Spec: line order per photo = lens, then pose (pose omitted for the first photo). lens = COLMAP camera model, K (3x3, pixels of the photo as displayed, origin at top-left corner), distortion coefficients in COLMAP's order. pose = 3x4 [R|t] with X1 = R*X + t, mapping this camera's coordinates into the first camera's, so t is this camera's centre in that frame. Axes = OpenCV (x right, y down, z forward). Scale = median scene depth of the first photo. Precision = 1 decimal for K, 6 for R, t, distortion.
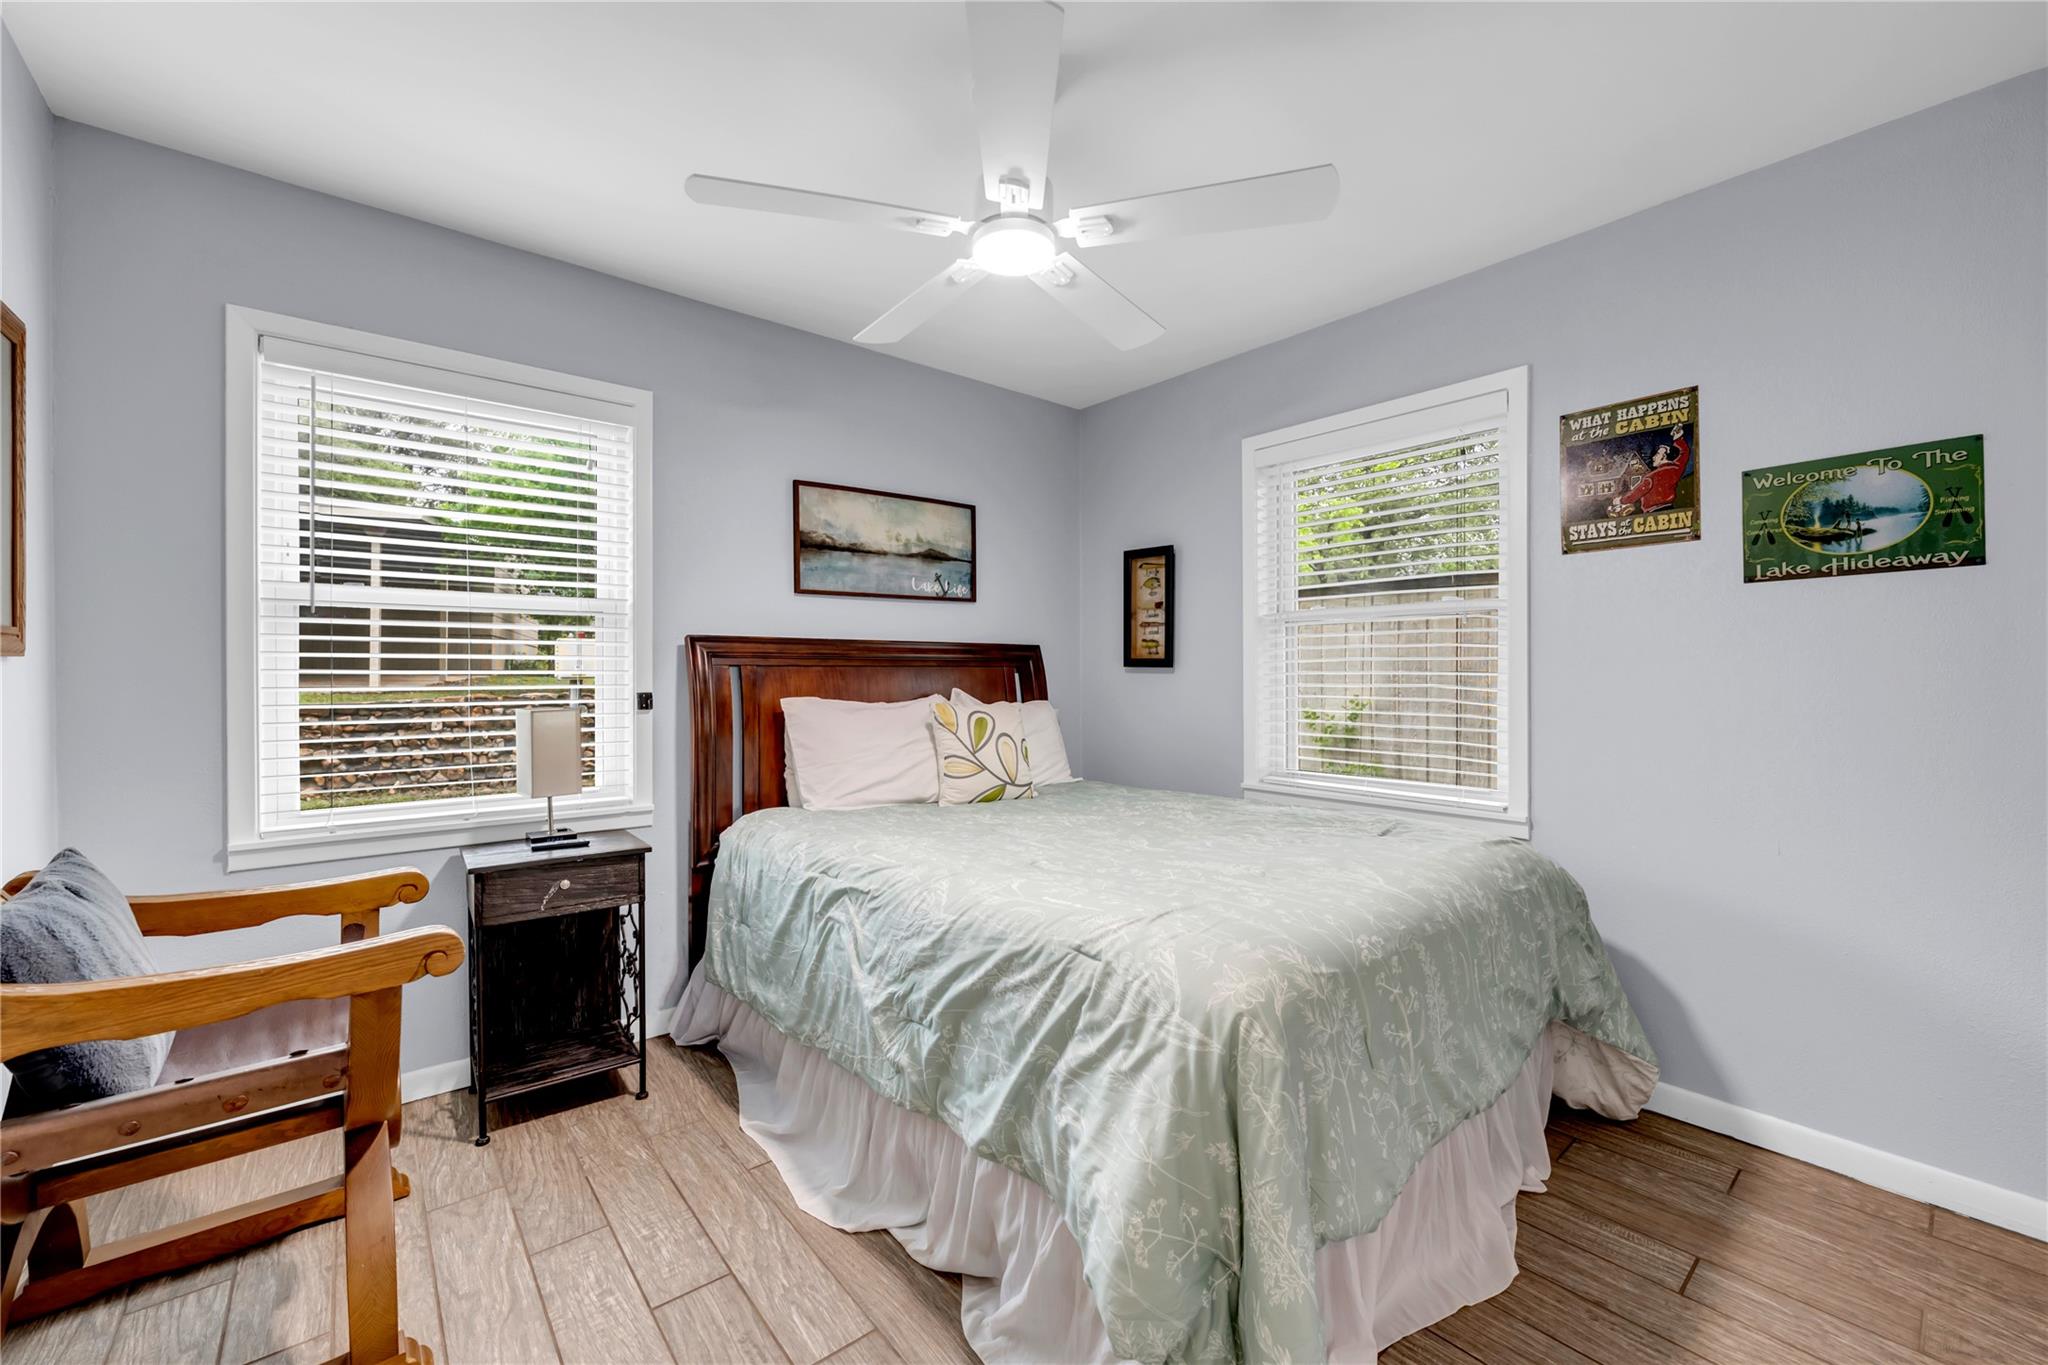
lens RADIAL K [[837.9, 0, 1014.0], [0, 837.9, 676.8], [0, 0, 1]] dist [-0.003919, -0.000155]
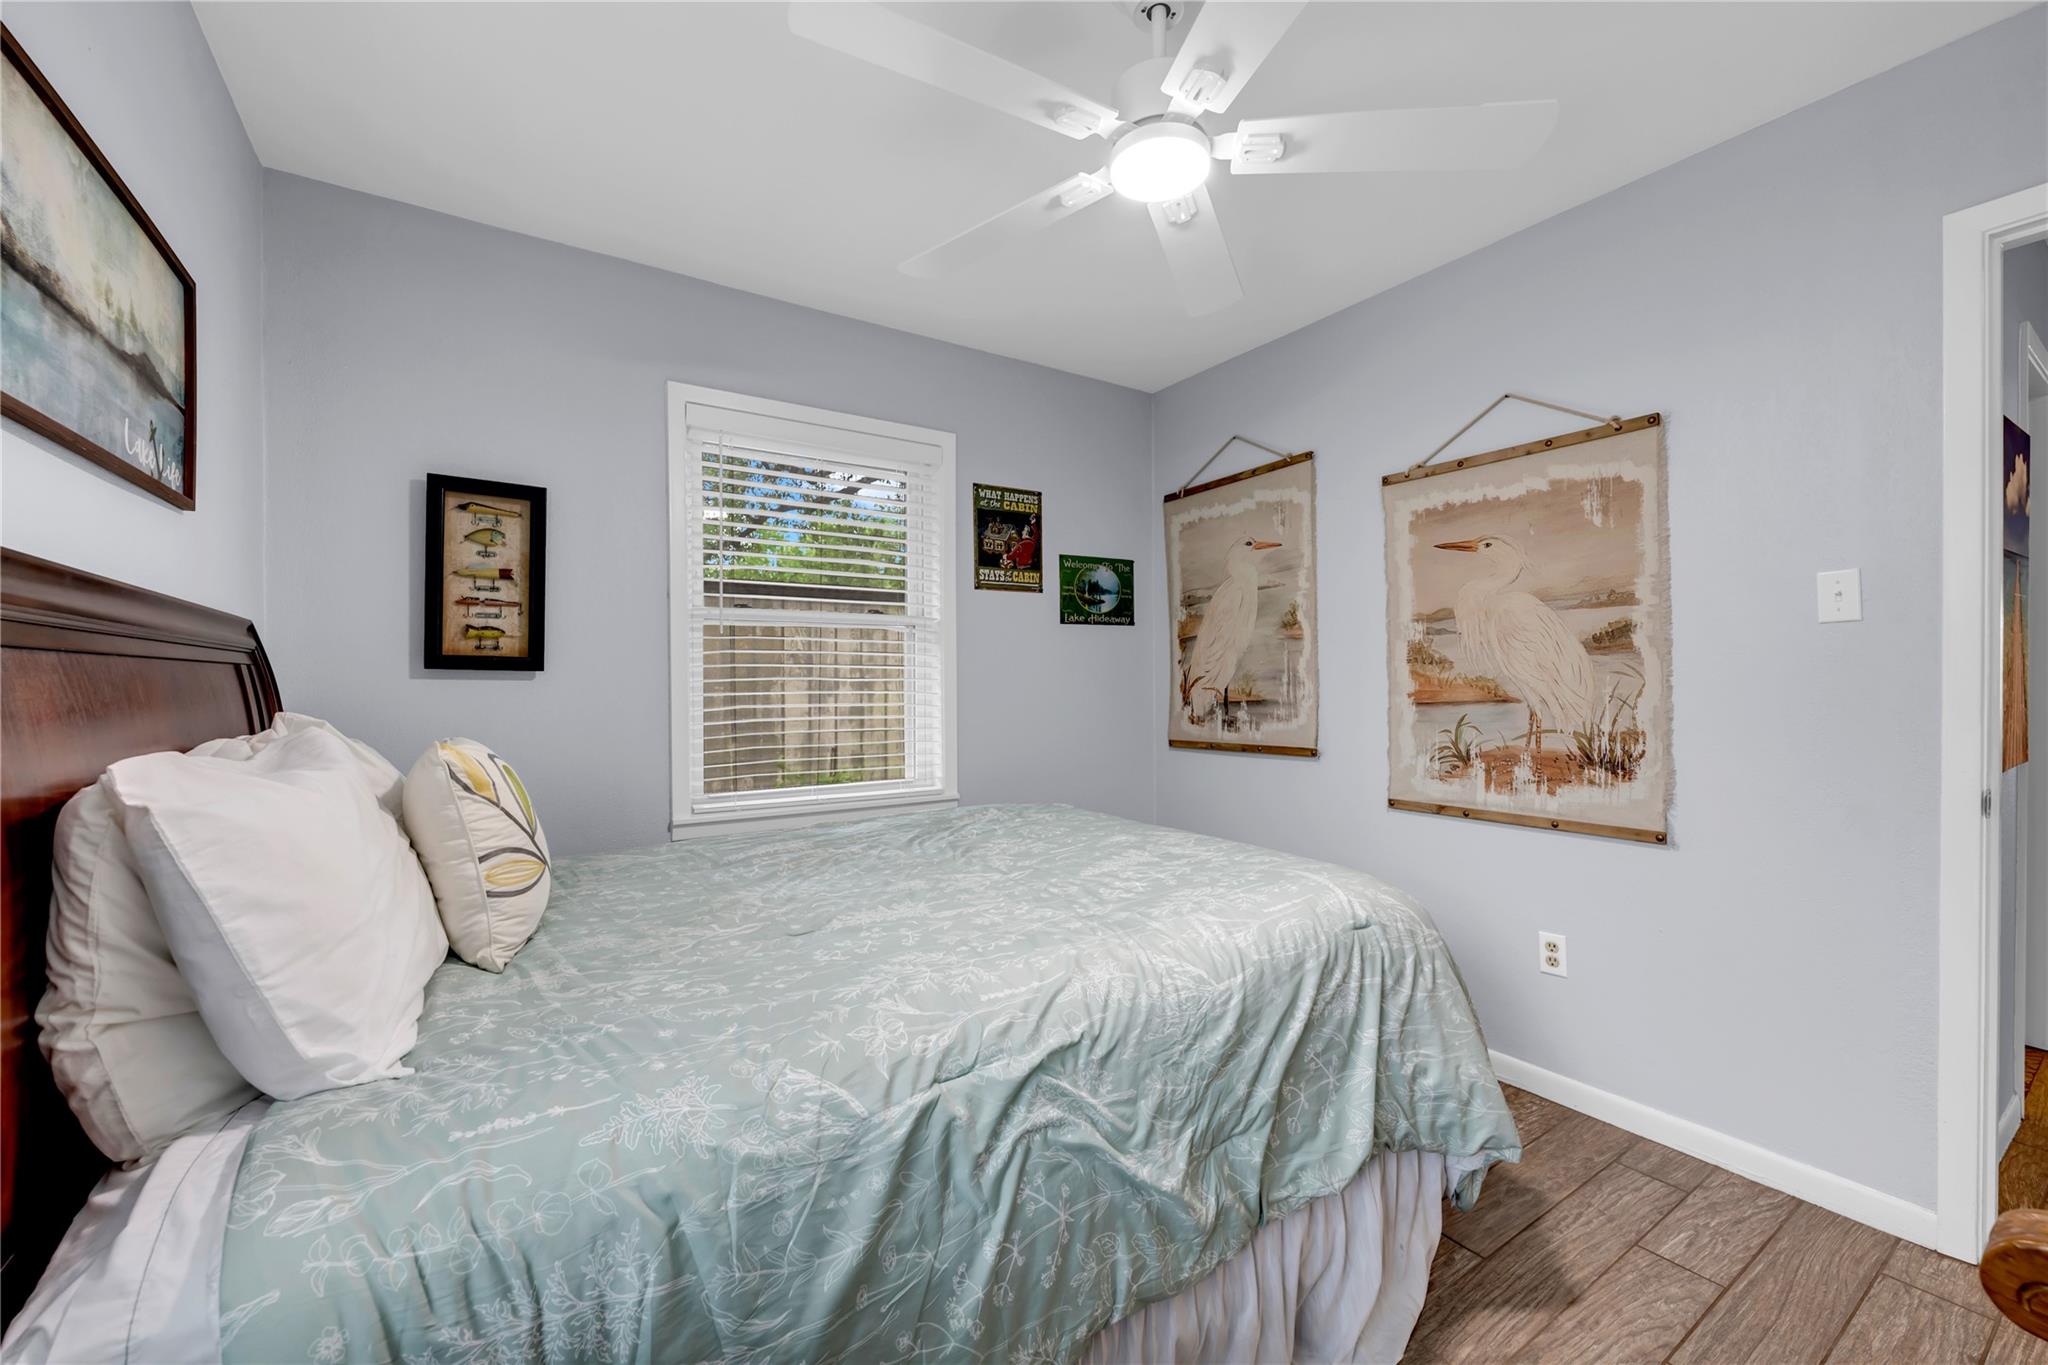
lens RADIAL K [[837.9, 0, 1013.7], [0, 837.9, 681.8], [0, 0, 1]] dist [-0.003919, -0.000155]
pose [[0.084882, -0.000089, 0.996391, -0.705863], [0.006102, 0.999981, -0.000430, 0.000313], [-0.996372, 0.006116, 0.084881, 0.903278]]
